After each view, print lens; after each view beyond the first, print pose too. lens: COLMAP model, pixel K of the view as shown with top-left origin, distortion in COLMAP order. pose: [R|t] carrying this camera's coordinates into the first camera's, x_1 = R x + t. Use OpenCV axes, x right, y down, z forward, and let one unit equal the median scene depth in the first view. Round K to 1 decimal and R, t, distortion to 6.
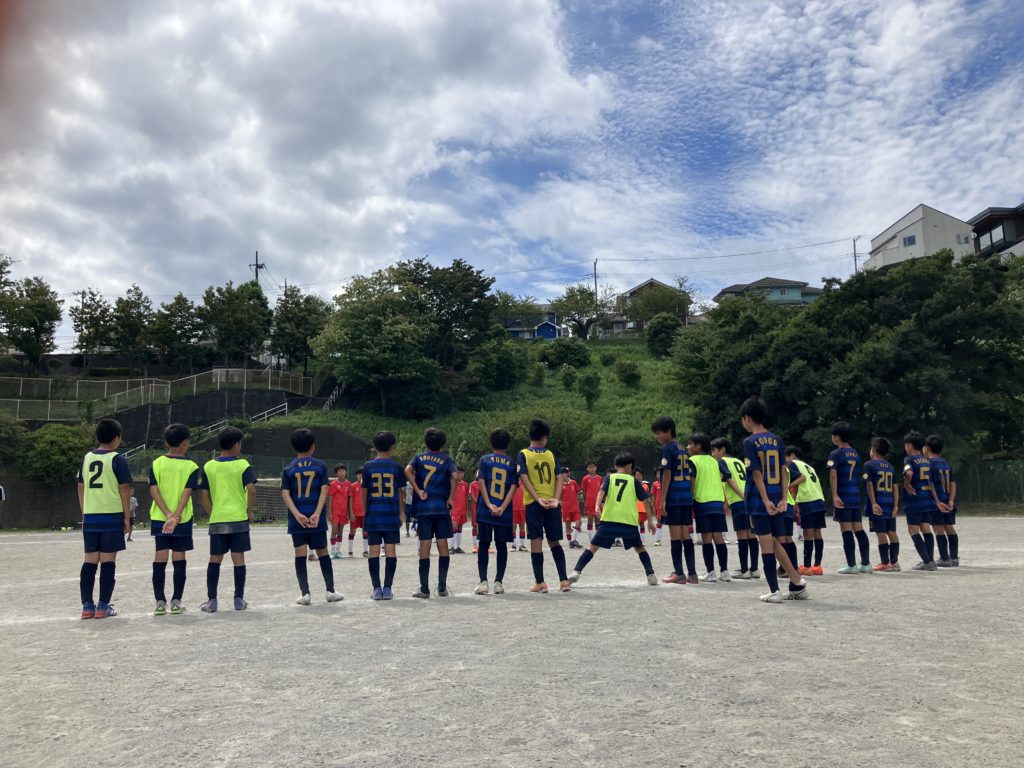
lens RADIAL K [[847.9, 0, 512.0], [0, 847.9, 384.0], [0, 0, 1]] dist [-0.006260, -0.006099]
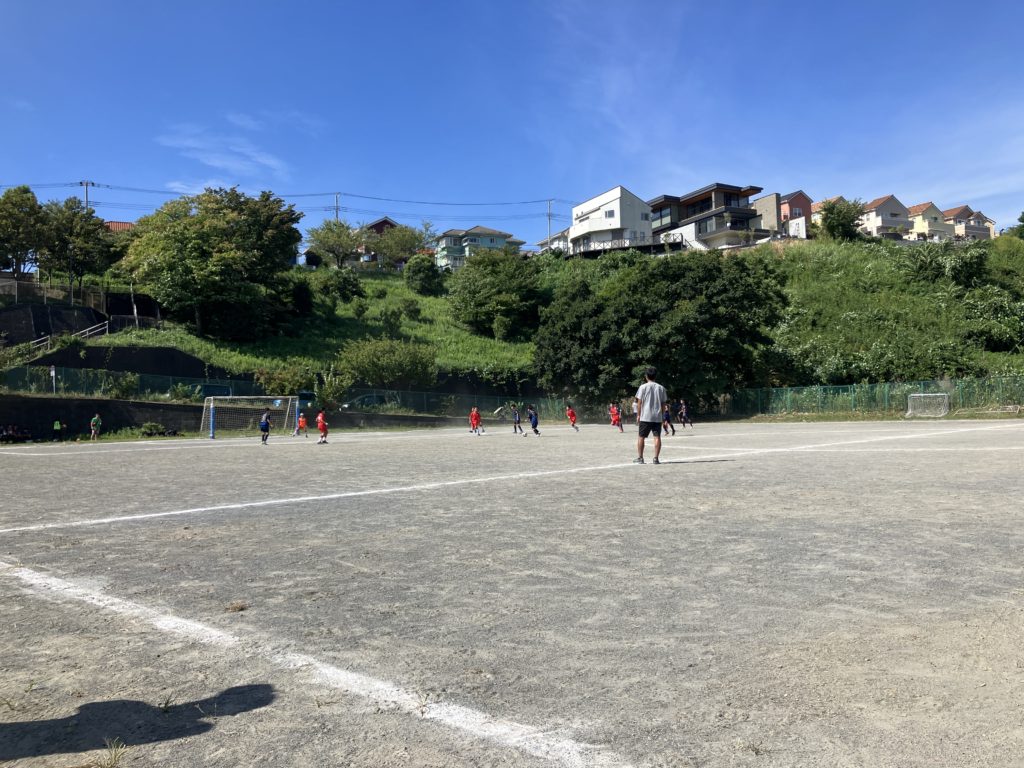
lens RADIAL K [[847.9, 0, 512.0], [0, 847.9, 384.0], [0, 0, 1]] dist [-0.006260, -0.006099]
pose [[0.894214, 0.016405, 0.447339, -0.283362], [-0.058643, 0.995009, 0.080736, -0.012772], [-0.443782, -0.098428, 0.890713, -0.111379]]
